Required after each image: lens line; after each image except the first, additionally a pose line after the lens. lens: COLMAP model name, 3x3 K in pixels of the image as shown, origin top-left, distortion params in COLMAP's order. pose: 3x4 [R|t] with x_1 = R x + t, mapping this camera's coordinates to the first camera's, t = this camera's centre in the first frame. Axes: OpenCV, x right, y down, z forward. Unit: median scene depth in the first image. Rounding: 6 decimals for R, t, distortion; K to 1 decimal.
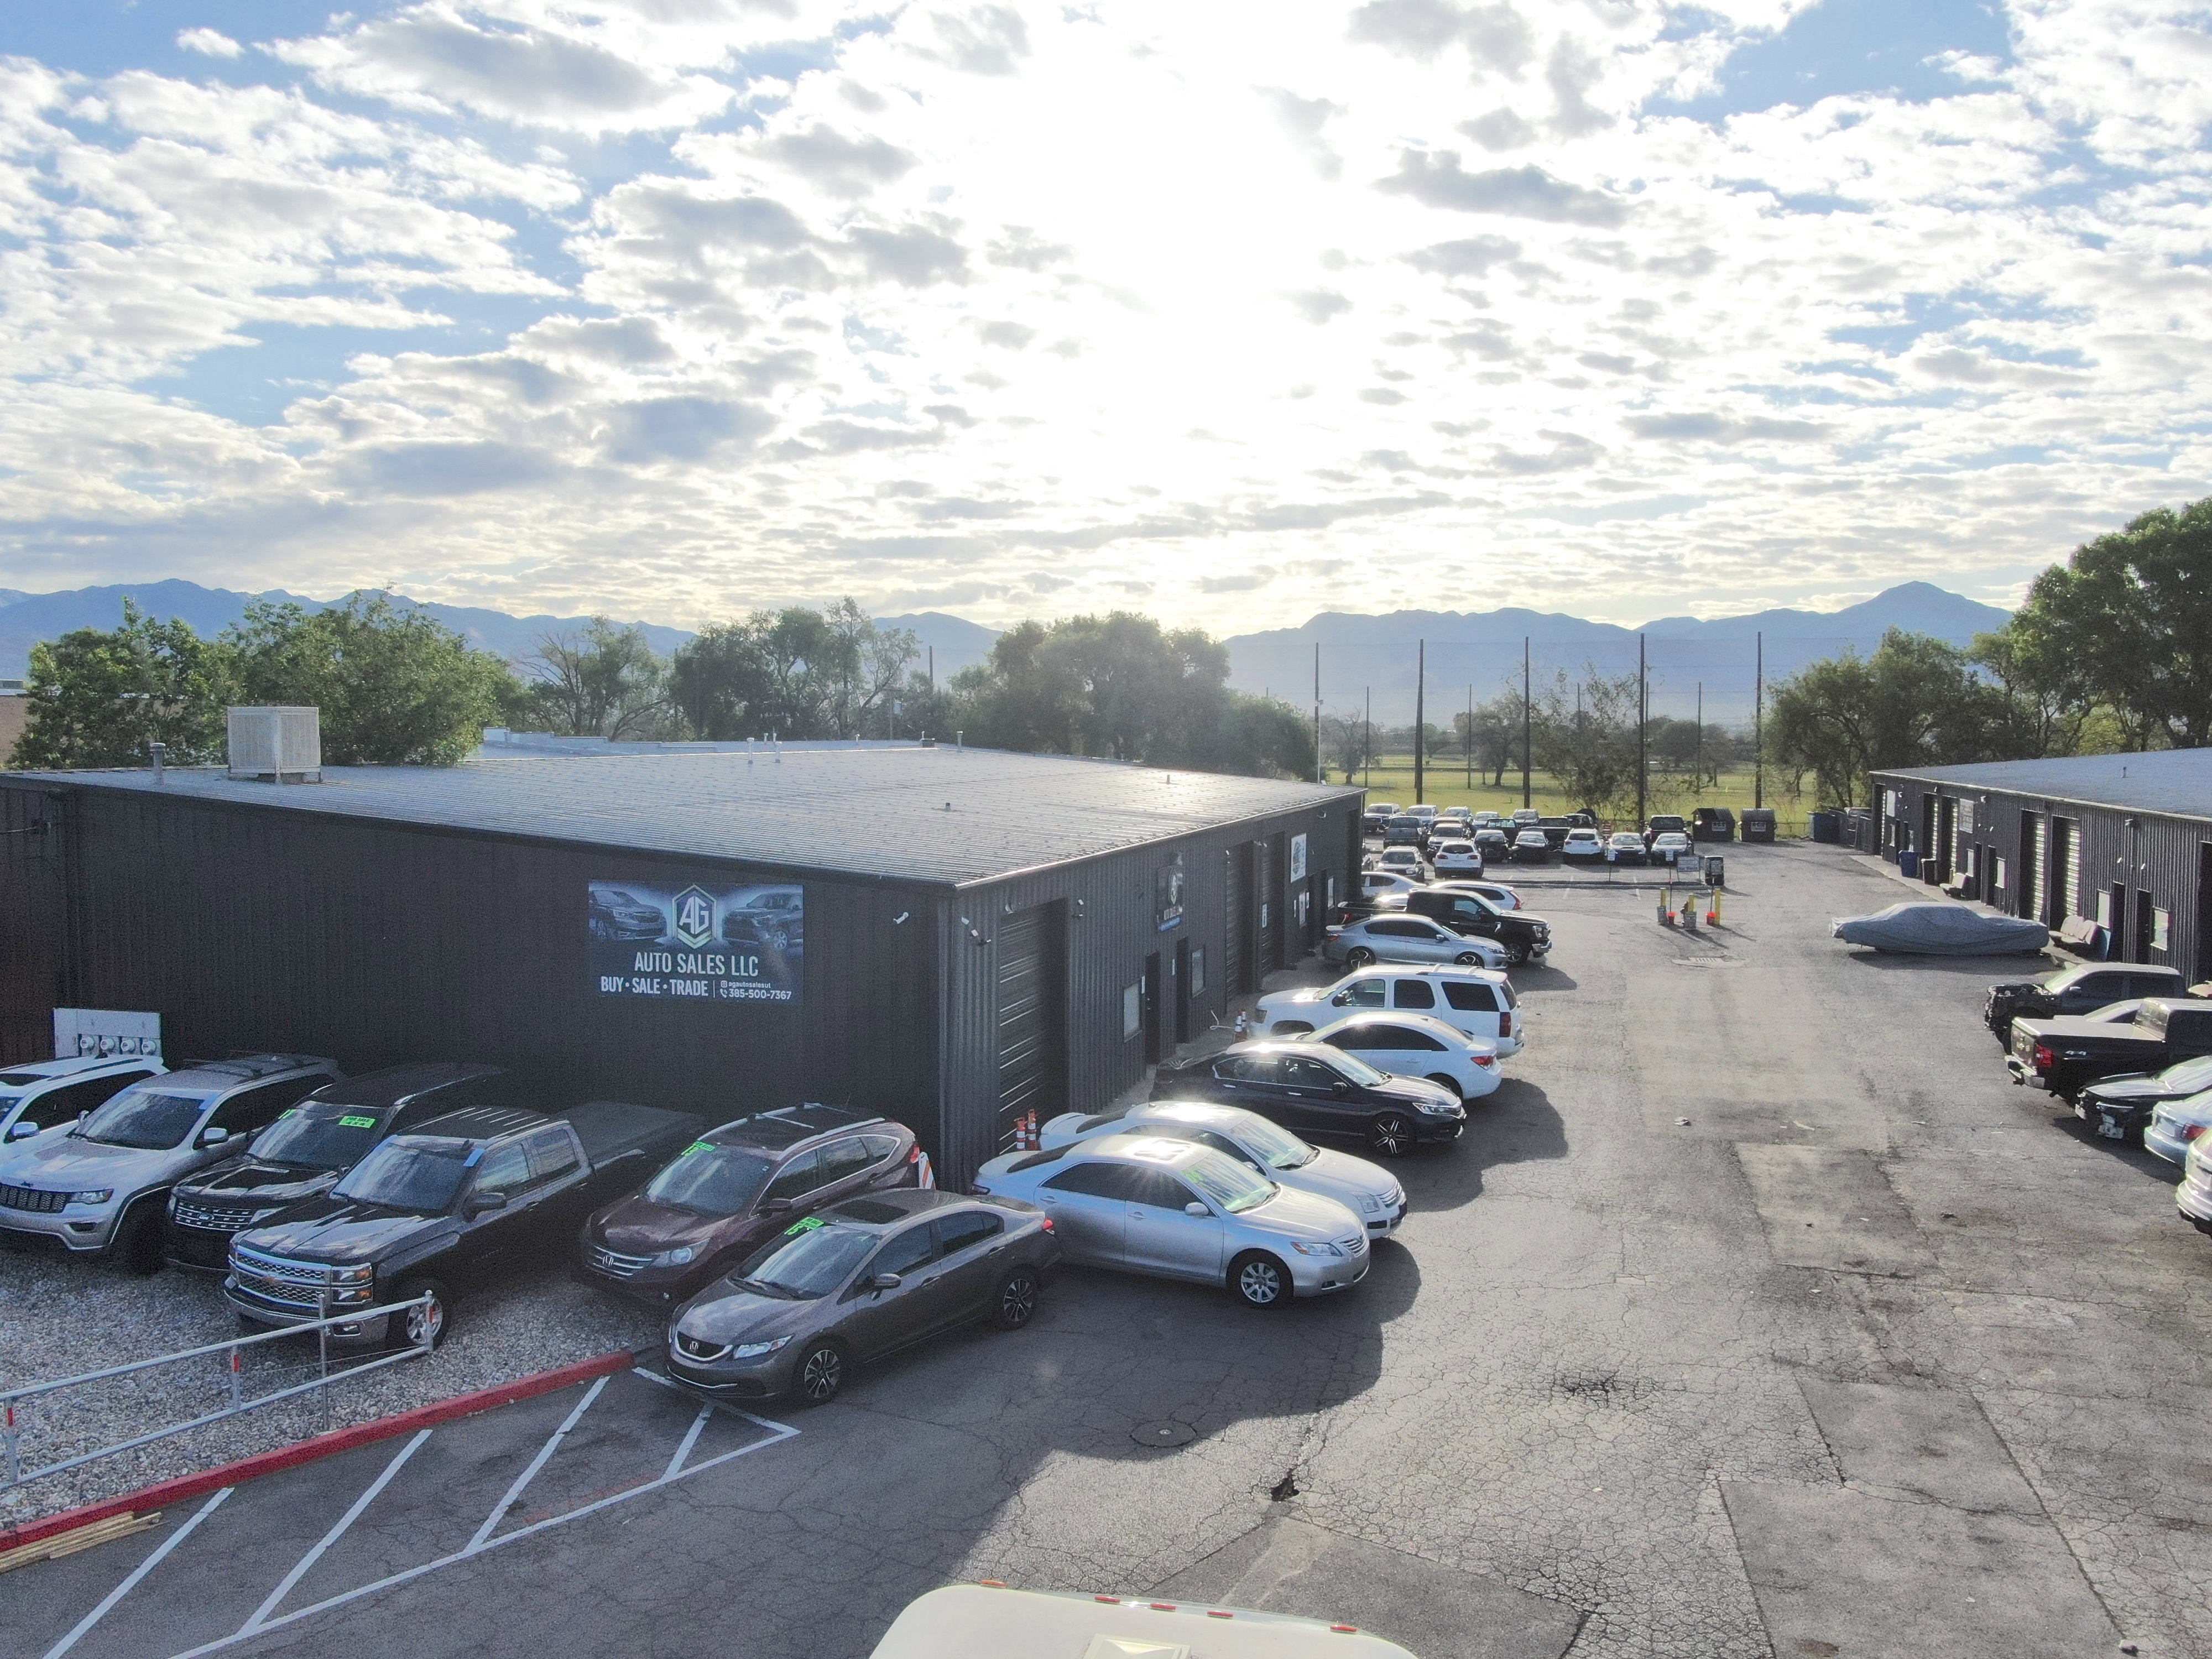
lens RADIAL K [[1794.6, 0, 1108.1], [0, 1794.6, 802.2], [0, 0, 1]] dist [0.000094, -0.003254]
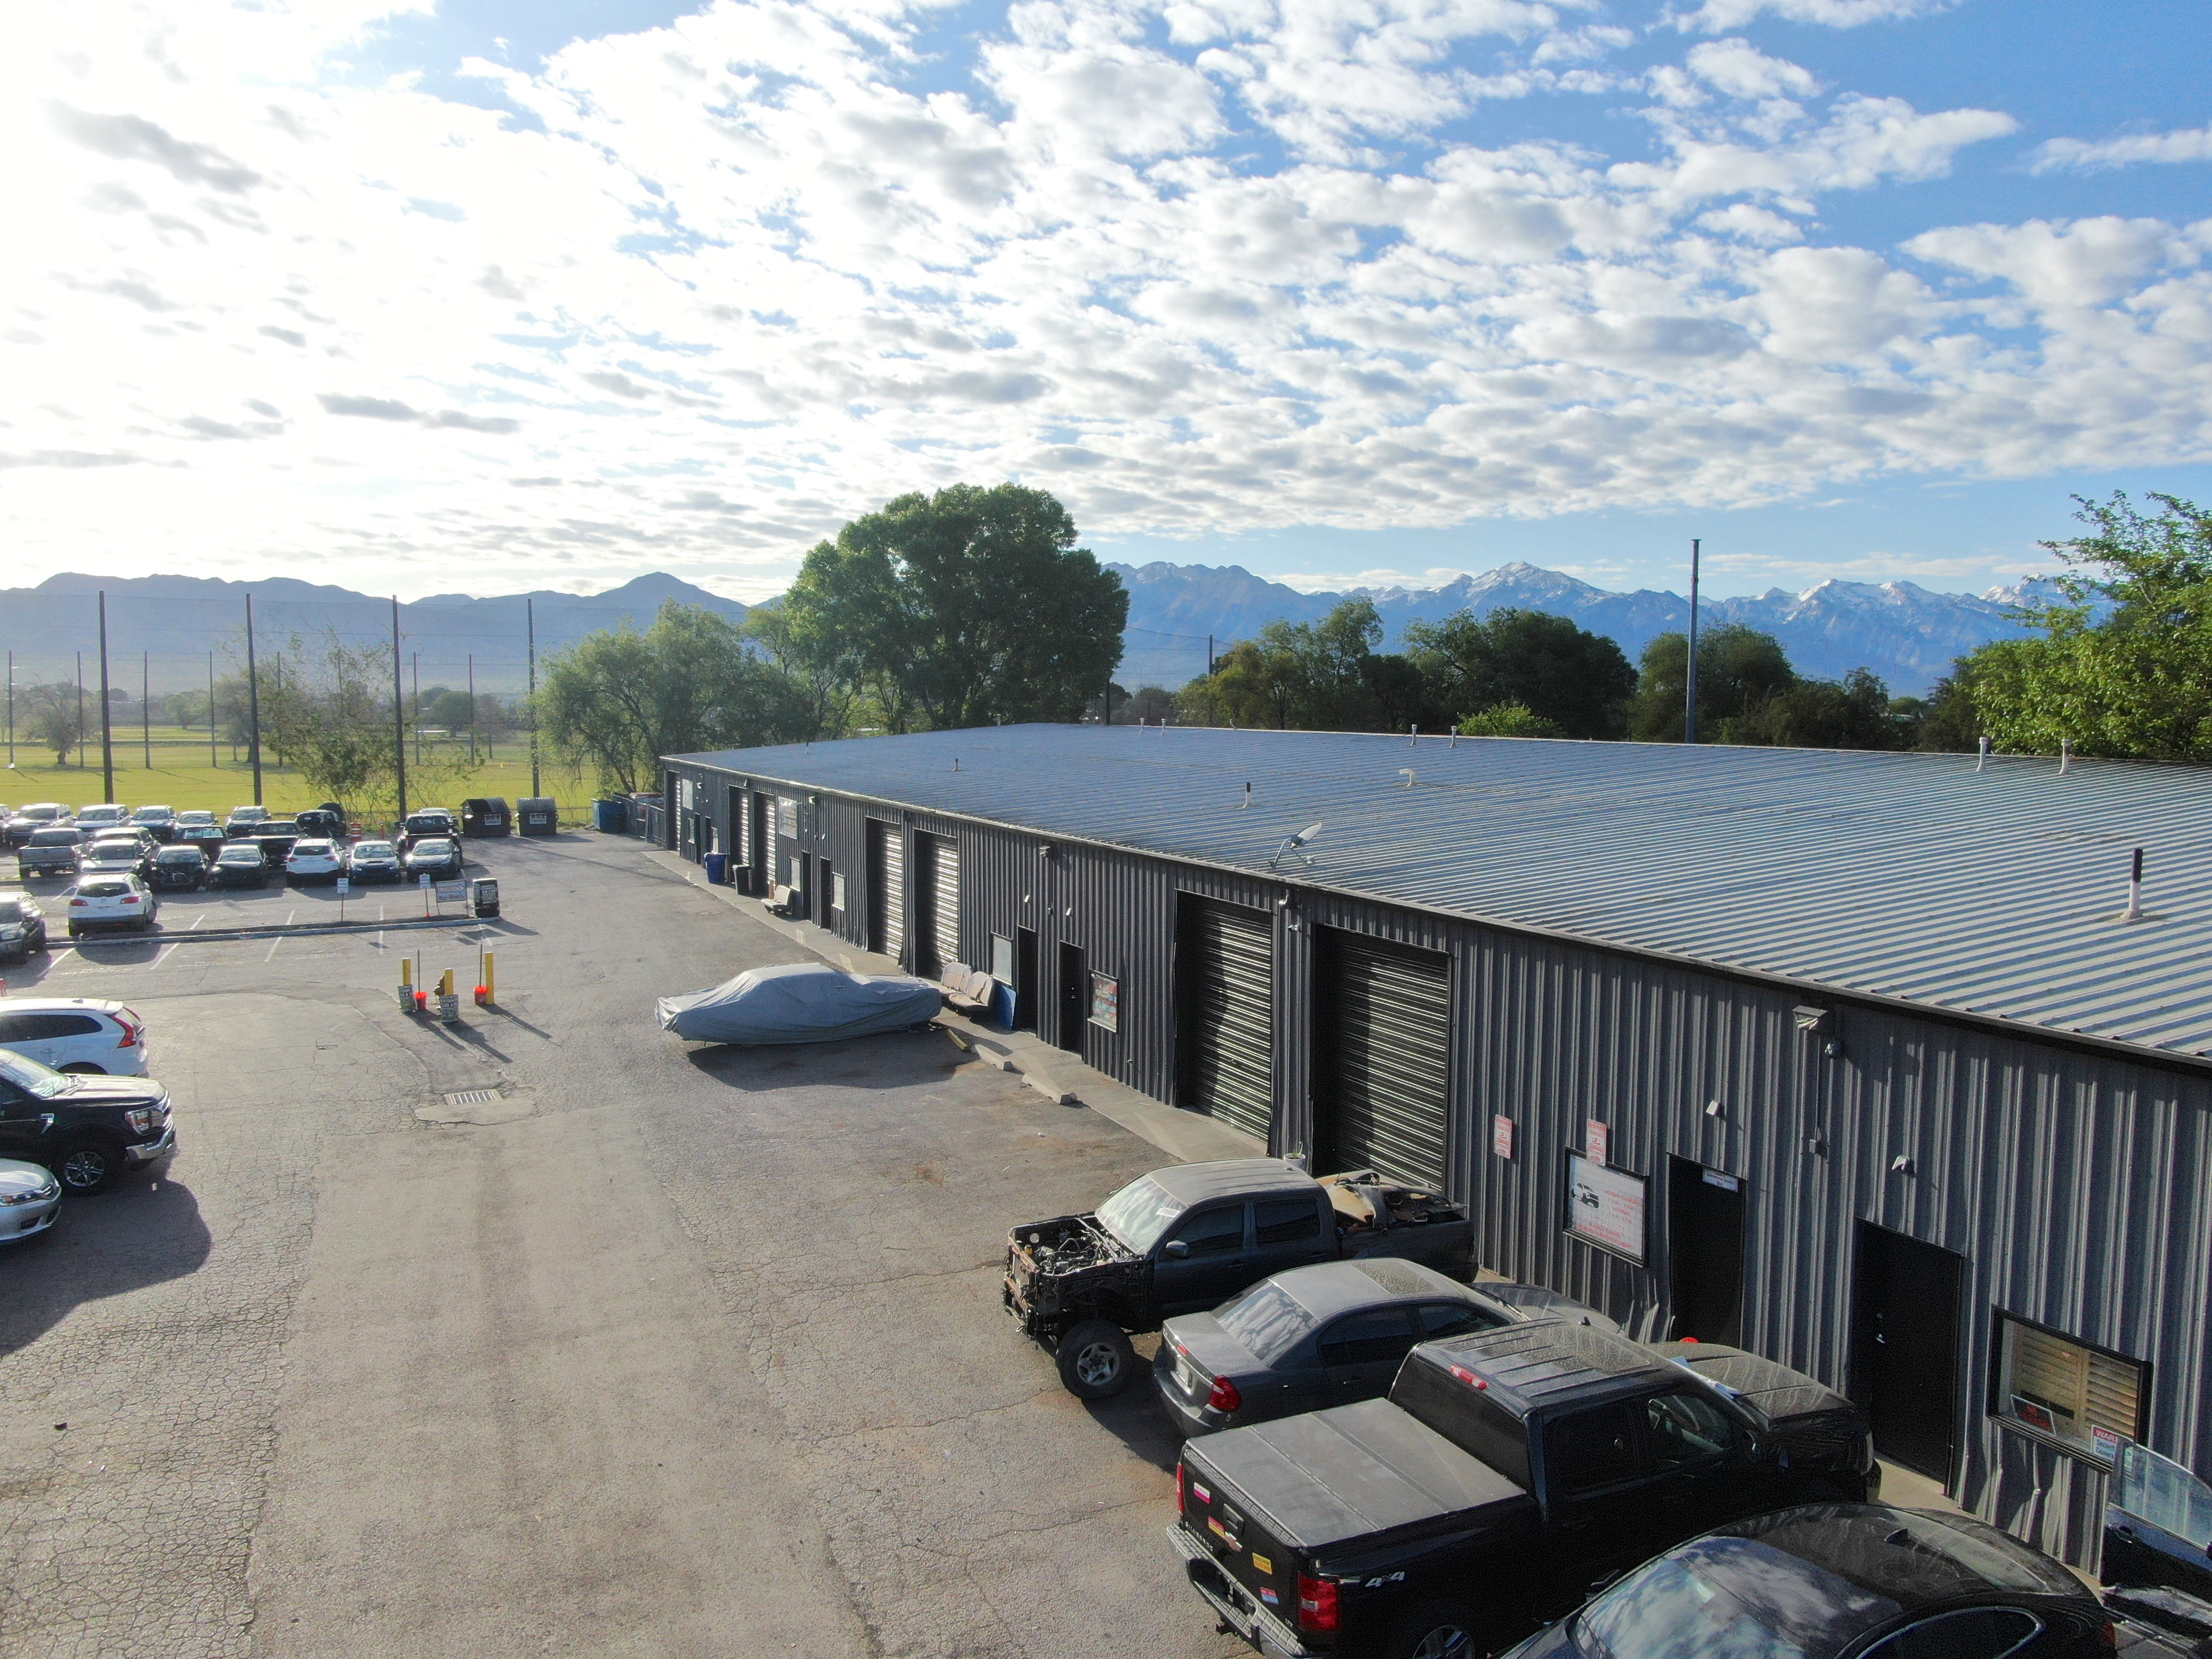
lens RADIAL K [[1536.1, 0, 1121.4], [0, 1536.1, 869.4], [0, 0, 1]] dist [-0.017094, 0.006966]
pose [[0.755638, -0.067748, 0.651477, 0.087674], [0.021235, 0.996647, 0.079012, -0.015274], [-0.654646, -0.045871, 0.754543, 0.246048]]
